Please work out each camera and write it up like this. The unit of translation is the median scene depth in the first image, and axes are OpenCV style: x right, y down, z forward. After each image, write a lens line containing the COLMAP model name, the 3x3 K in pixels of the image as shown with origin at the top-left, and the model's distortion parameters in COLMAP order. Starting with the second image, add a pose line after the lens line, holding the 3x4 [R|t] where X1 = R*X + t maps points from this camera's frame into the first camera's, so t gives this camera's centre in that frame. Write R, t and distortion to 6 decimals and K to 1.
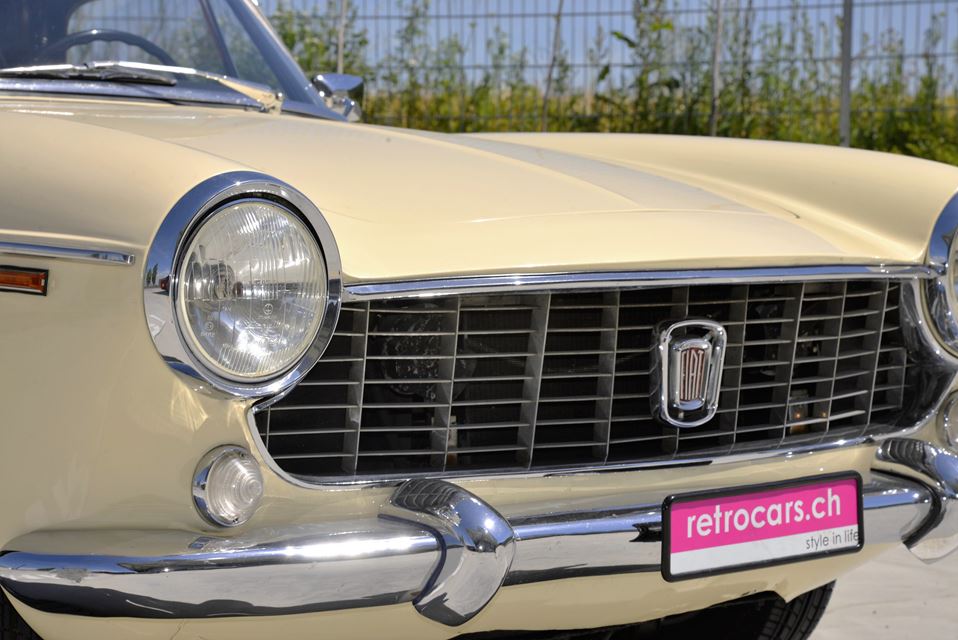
lens RADIAL K [[2322.5, 0, 479.0], [0, 2322.5, 320.0], [0, 0, 1]] dist [0.625512, 0.239423]
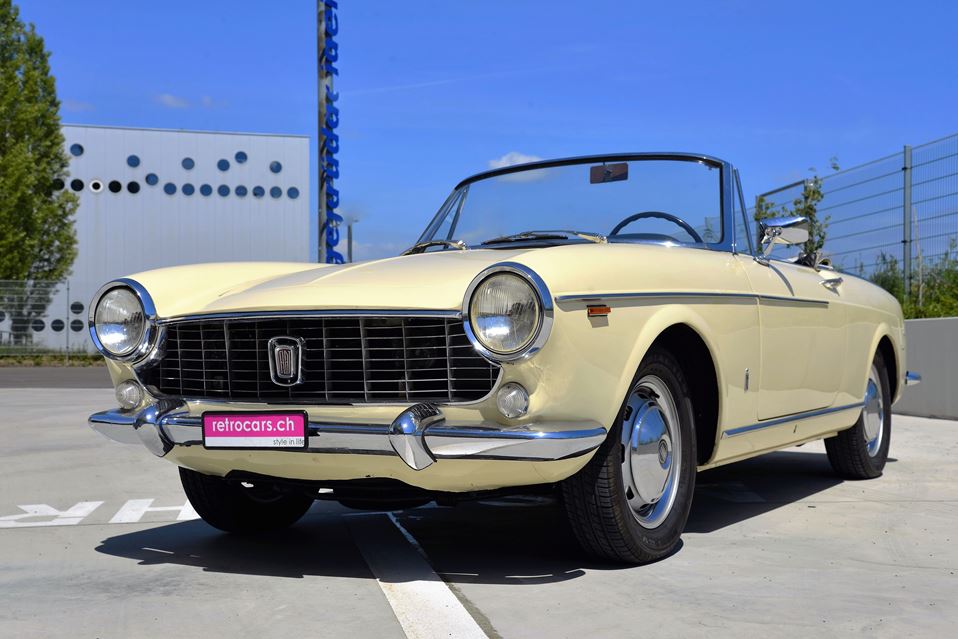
lens RADIAL K [[1246.5, 0, 479.0], [0, 1246.5, 319.5], [0, 0, 1]] dist [0.010127, 0.007979]
pose [[0.361497, -0.022755, -0.932095, 1.213311], [-0.032139, 0.998804, -0.036848, 0.021056], [0.931819, 0.043277, 0.360334, 0.756134]]
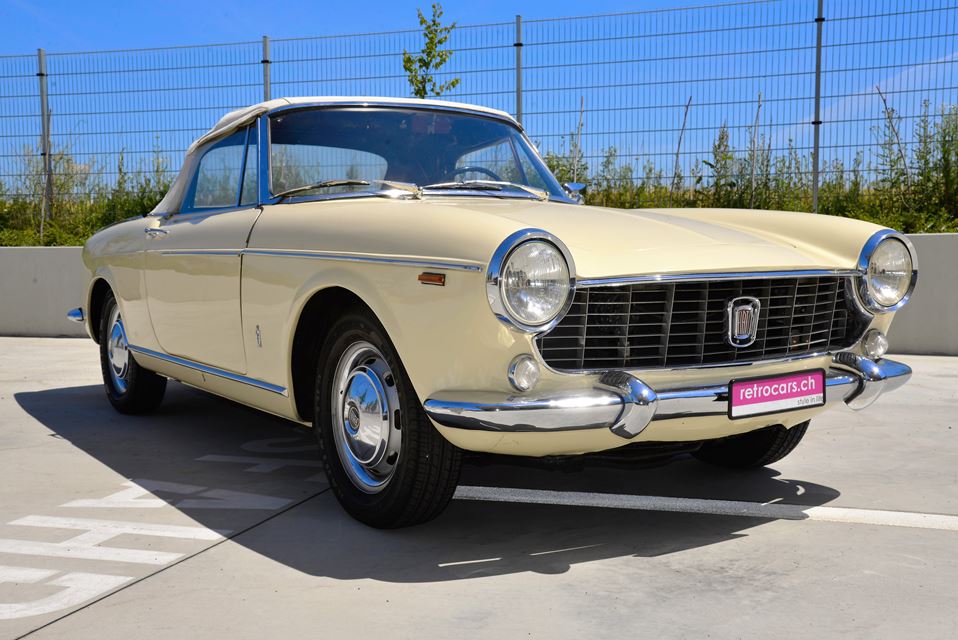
lens RADIAL K [[1064.9, 0, 479.0], [0, 1064.9, 320.0], [0, 0, 1]] dist [0.076449, 0.024179]
pose [[0.988969, 0.002657, -0.148102, -0.001552], [0.000733, 0.999739, 0.022830, -0.000913], [0.148124, -0.022687, 0.988709, 0.012026]]
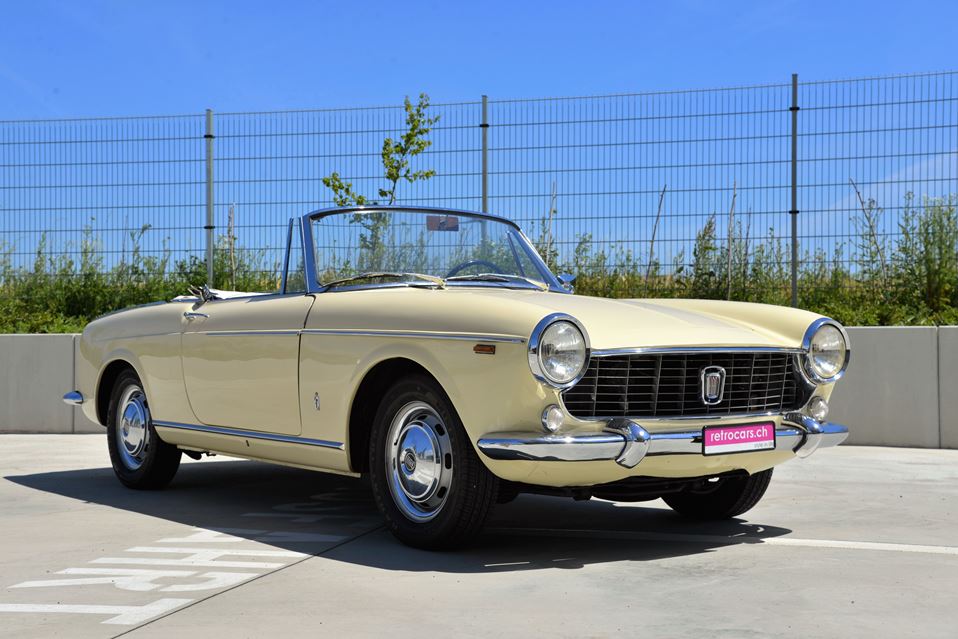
lens RADIAL K [[1319.7, 0, 479.0], [0, 1319.7, 319.5], [0, 0, 1]] dist [0.140798, 0.009896]
pose [[0.995793, -0.002508, -0.091594, -0.041068], [-0.003308, 0.997989, -0.063294, 0.045457], [0.091569, 0.063331, 0.993783, -0.593865]]
